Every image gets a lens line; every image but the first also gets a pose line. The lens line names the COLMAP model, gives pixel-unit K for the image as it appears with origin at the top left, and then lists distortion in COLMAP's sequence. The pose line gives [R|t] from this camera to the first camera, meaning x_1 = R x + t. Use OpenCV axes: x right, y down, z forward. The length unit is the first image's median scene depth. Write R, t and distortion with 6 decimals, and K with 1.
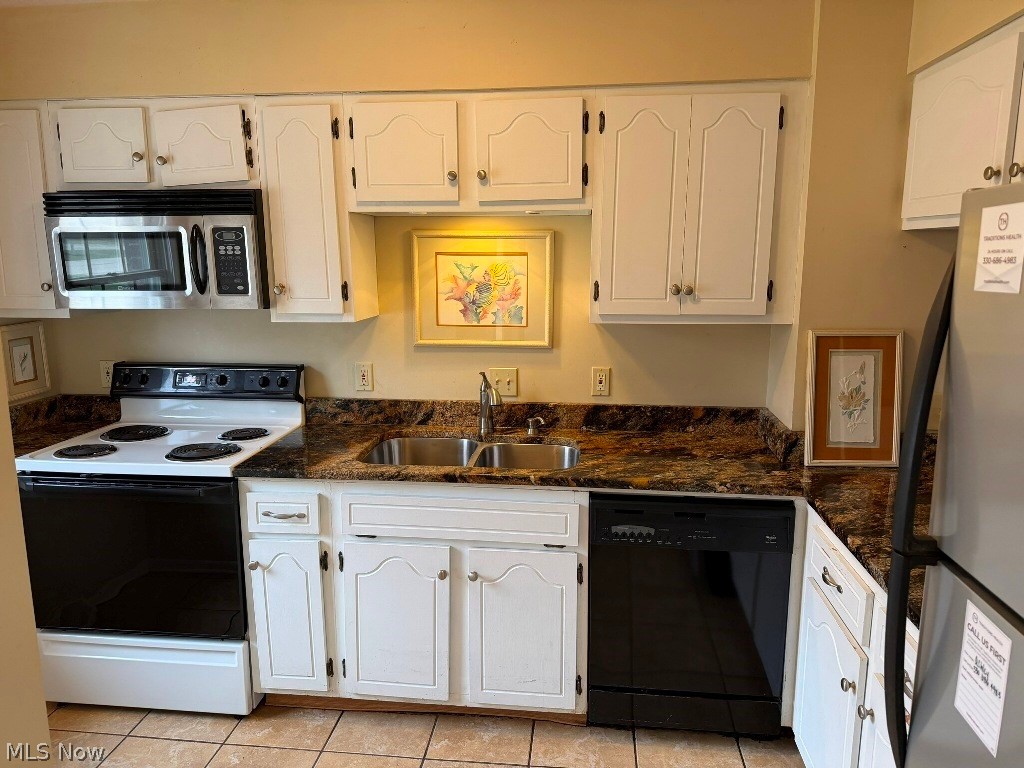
lens RADIAL K [[703.0, 0, 518.6], [0, 703.0, 389.5], [0, 0, 1]] dist [0.026623, -0.036810]
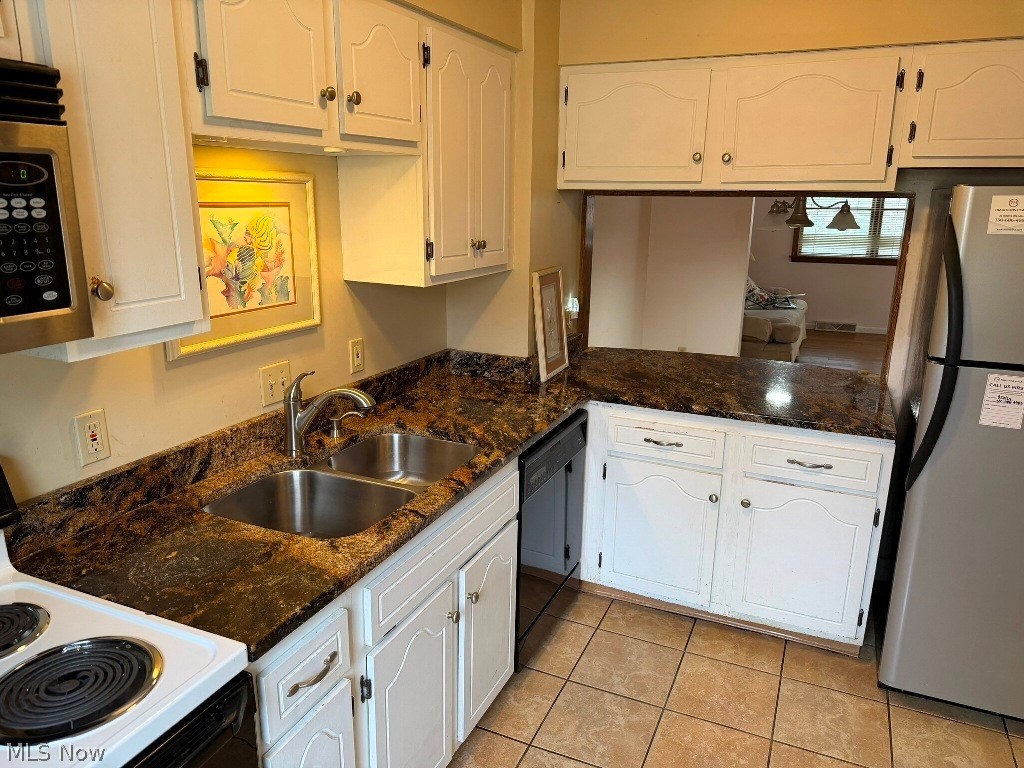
lens RADIAL K [[721.2, 0, 516.6], [0, 721.2, 393.0], [0, 0, 1]] dist [0.042596, -0.057349]
pose [[0.300326, -0.246809, 0.921352, -0.688499], [0.154420, 0.965782, 0.208375, -0.127611], [-0.941254, 0.079695, 0.328162, 0.560407]]
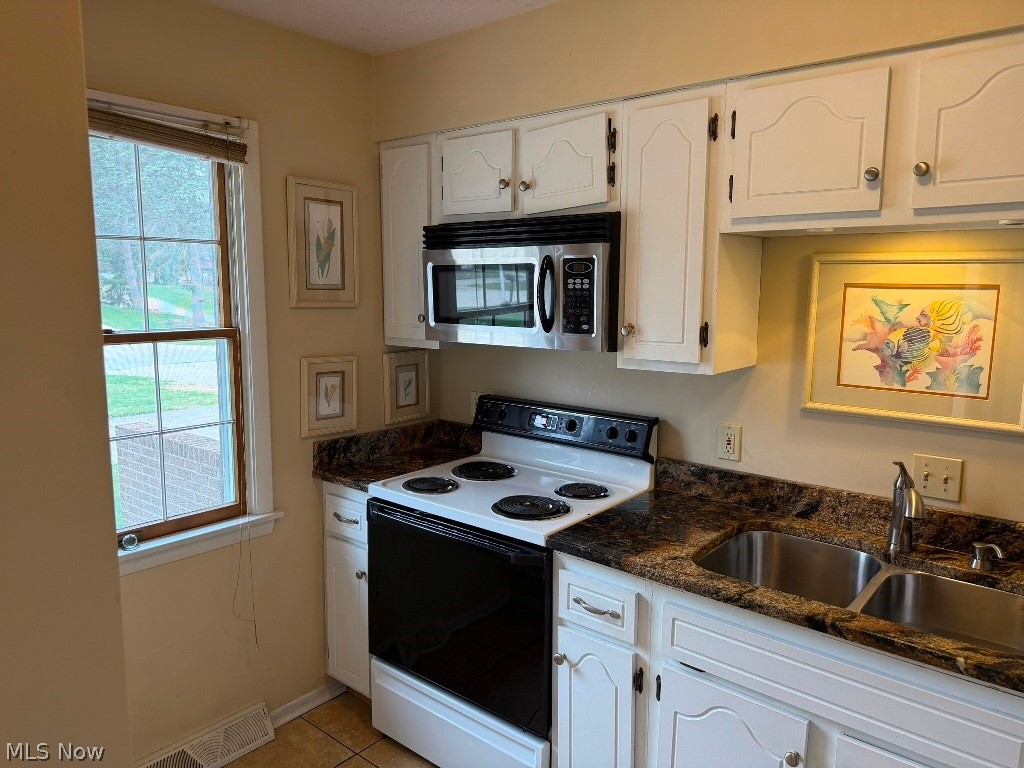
lens RADIAL K [[721.2, 0, 499.1], [0, 721.2, 385.6], [0, 0, 1]] dist [0.042596, -0.057349]
pose [[0.817413, 0.082536, -0.570108, 0.026067], [-0.104941, 0.994457, -0.006493, -0.052914], [0.566413, 0.065135, 0.821544, 0.211764]]
